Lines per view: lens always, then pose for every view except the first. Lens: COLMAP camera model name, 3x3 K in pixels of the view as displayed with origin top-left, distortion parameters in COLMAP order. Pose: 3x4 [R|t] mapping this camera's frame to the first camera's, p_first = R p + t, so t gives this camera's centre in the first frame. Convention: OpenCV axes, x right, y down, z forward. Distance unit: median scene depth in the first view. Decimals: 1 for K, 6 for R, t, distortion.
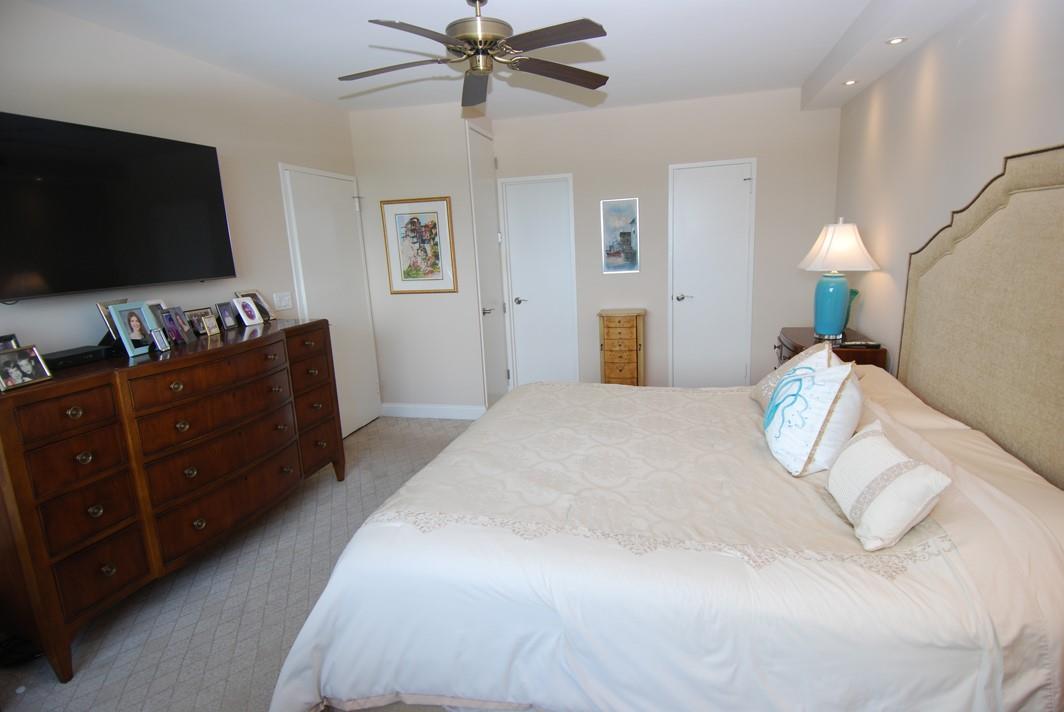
lens RADIAL K [[555.2, 0, 530.0], [0, 555.2, 354.4], [0, 0, 1]] dist [0.035353, -0.042267]
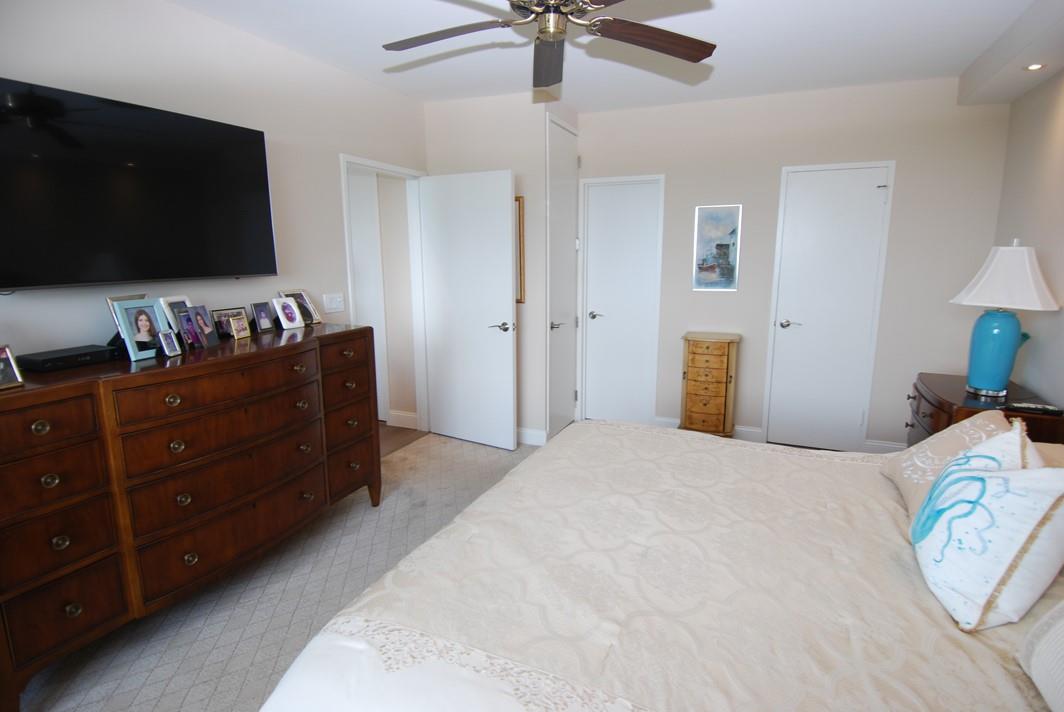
lens RADIAL K [[555.2, 0, 531.9], [0, 555.2, 358.0], [0, 0, 1]] dist [0.035353, -0.042267]
pose [[0.986954, 0.072895, -0.143554, 0.030168], [-0.073451, 0.997298, 0.001430, -0.043033], [0.143271, 0.009133, 0.989641, 0.193981]]
